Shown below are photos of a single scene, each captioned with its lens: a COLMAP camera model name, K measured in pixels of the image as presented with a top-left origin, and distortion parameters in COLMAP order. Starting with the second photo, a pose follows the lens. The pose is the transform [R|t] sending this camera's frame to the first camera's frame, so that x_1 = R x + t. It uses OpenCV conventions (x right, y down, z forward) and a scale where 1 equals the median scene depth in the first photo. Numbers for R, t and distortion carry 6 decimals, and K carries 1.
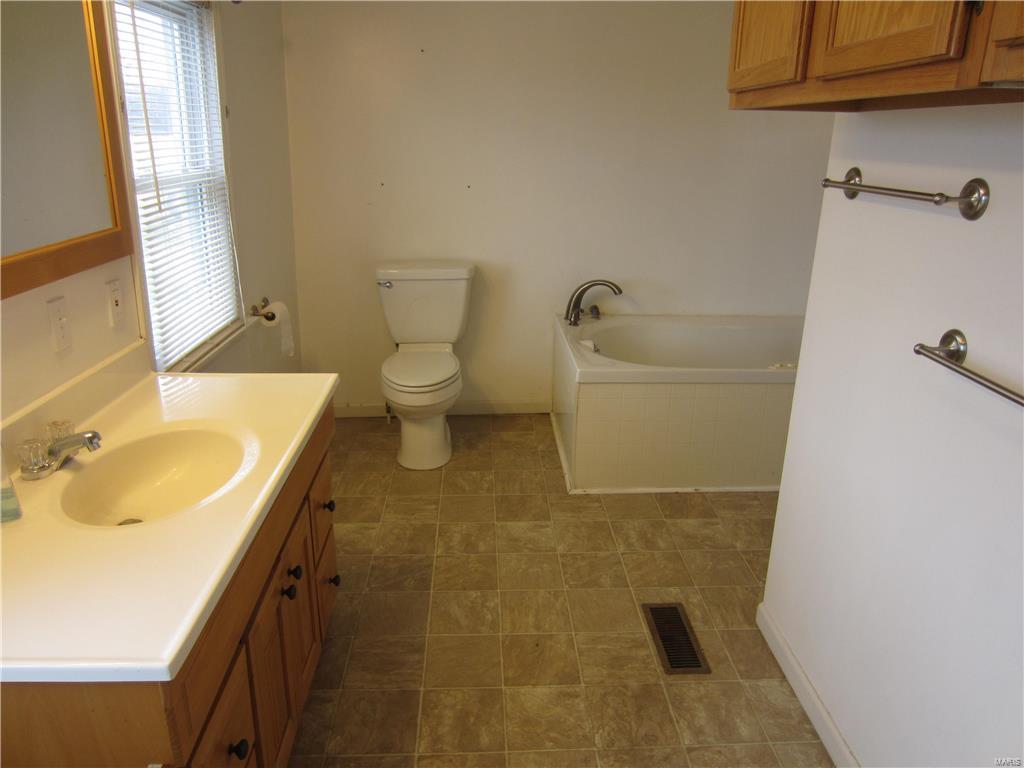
lens RADIAL K [[724.3, 0, 512.0], [0, 724.3, 384.0], [0, 0, 1]] dist [-0.050568, 0.030901]
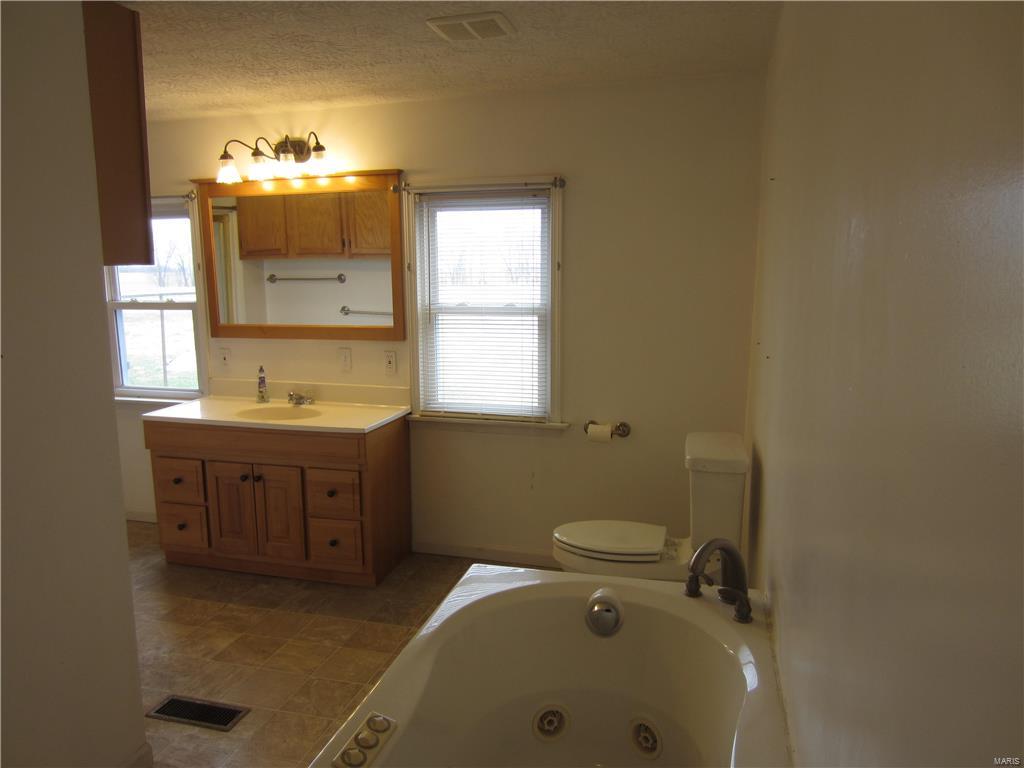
lens RADIAL K [[724.3, 0, 512.0], [0, 724.3, 384.0], [0, 0, 1]] dist [-0.050568, 0.030901]
pose [[-0.297906, 0.139412, -0.944360, 1.079717], [-0.310258, 0.921429, 0.233900, -0.544012], [0.902769, 0.362676, -0.231245, 1.543296]]
